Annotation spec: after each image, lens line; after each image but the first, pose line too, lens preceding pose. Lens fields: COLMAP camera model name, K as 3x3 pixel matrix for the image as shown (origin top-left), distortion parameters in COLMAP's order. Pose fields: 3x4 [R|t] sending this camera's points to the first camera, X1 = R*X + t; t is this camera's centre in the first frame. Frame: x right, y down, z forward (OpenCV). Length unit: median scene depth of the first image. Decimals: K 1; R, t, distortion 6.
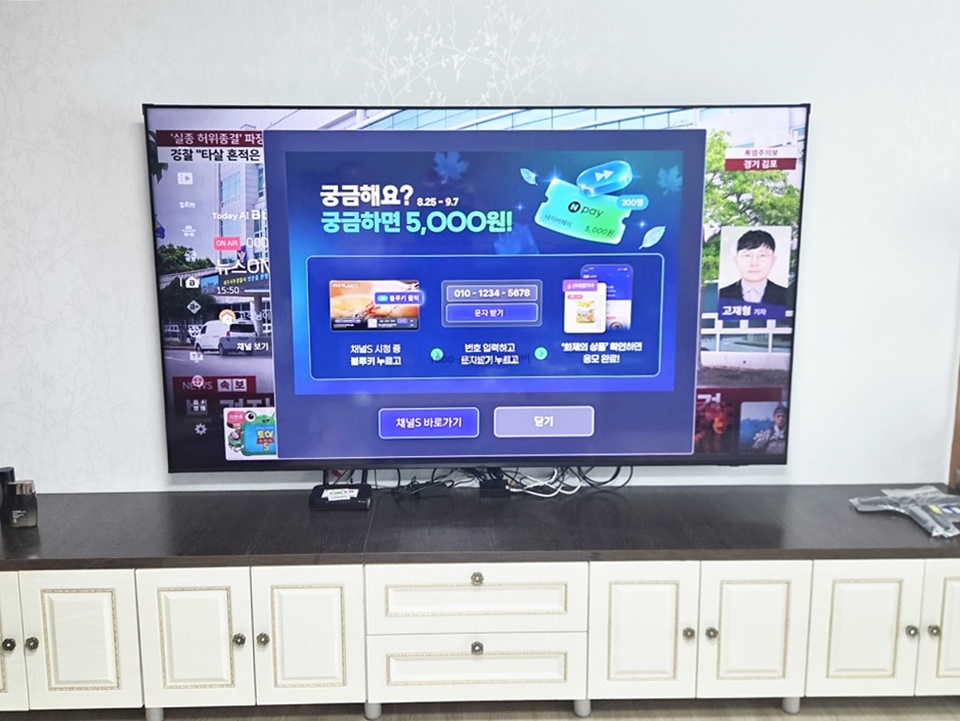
lens RADIAL K [[903.2, 0, 481.8], [0, 903.2, 328.7], [0, 0, 1]] dist [0.020470, 0.002409]
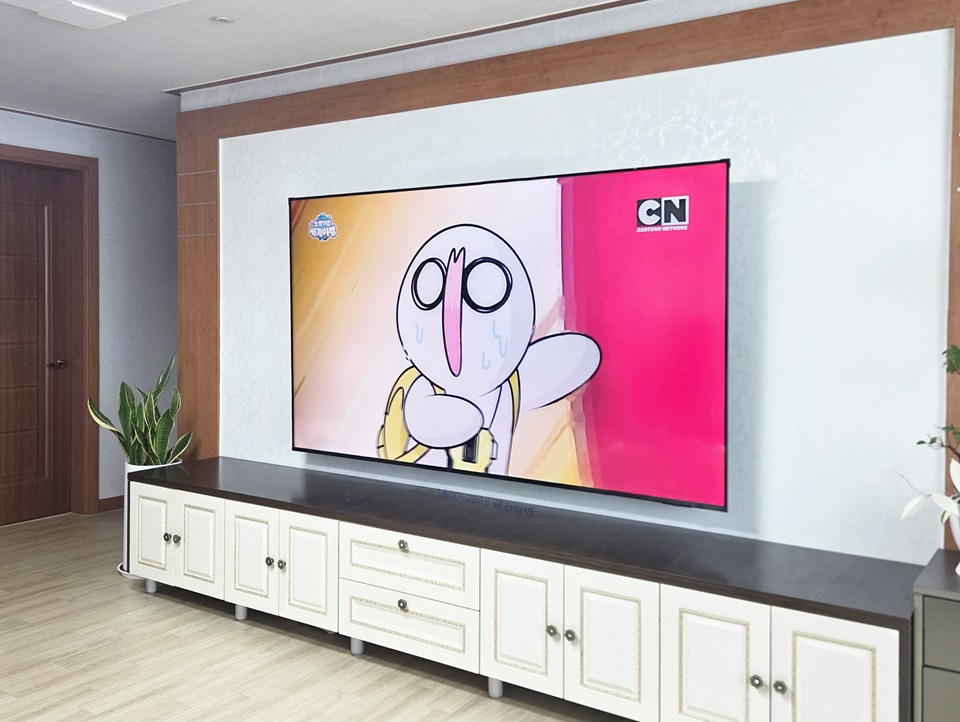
lens RADIAL K [[907.9, 0, 477.5], [0, 907.9, 323.4], [0, 0, 1]] dist [0.018163, 0.006256]
pose [[0.807477, 0.020607, -0.589539, 0.797698], [-0.113622, 0.986109, -0.121156, 0.111771], [0.578853, 0.164815, 0.798602, 0.003113]]
